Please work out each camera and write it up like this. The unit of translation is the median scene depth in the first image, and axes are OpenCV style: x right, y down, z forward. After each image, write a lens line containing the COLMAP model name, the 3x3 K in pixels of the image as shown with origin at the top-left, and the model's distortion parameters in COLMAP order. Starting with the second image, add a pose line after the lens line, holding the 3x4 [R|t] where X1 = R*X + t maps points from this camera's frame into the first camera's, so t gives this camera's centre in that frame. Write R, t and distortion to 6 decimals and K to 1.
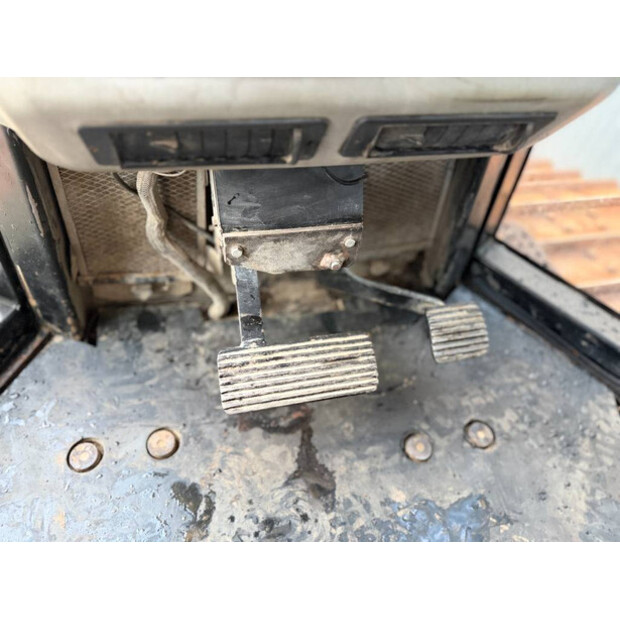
lens RADIAL K [[446.9, 0, 310.2], [0, 446.9, 309.4], [0, 0, 1]] dist [0.025915, -0.037032]
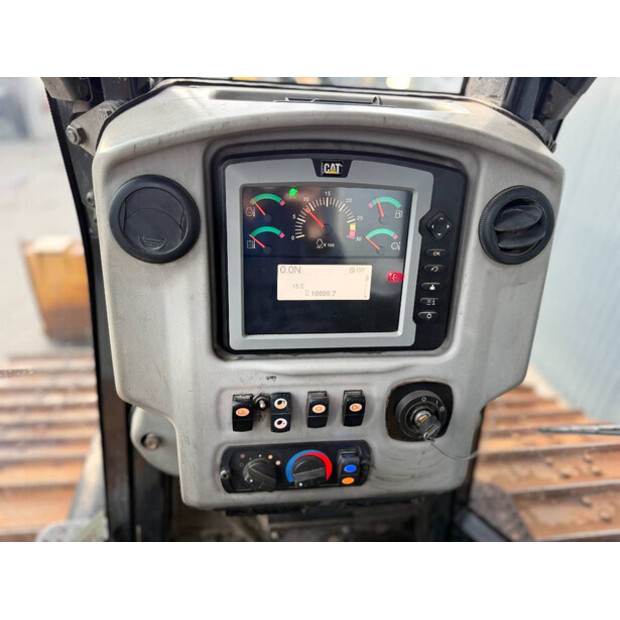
lens RADIAL K [[446.9, 0, 308.4], [0, 446.9, 309.9], [0, 0, 1]] dist [0.025915, -0.037032]
pose [[0.995536, -0.007454, -0.094091, 0.037385], [-0.032815, 0.907353, -0.419086, -0.062774], [0.088498, 0.420302, 0.903058, -0.270676]]
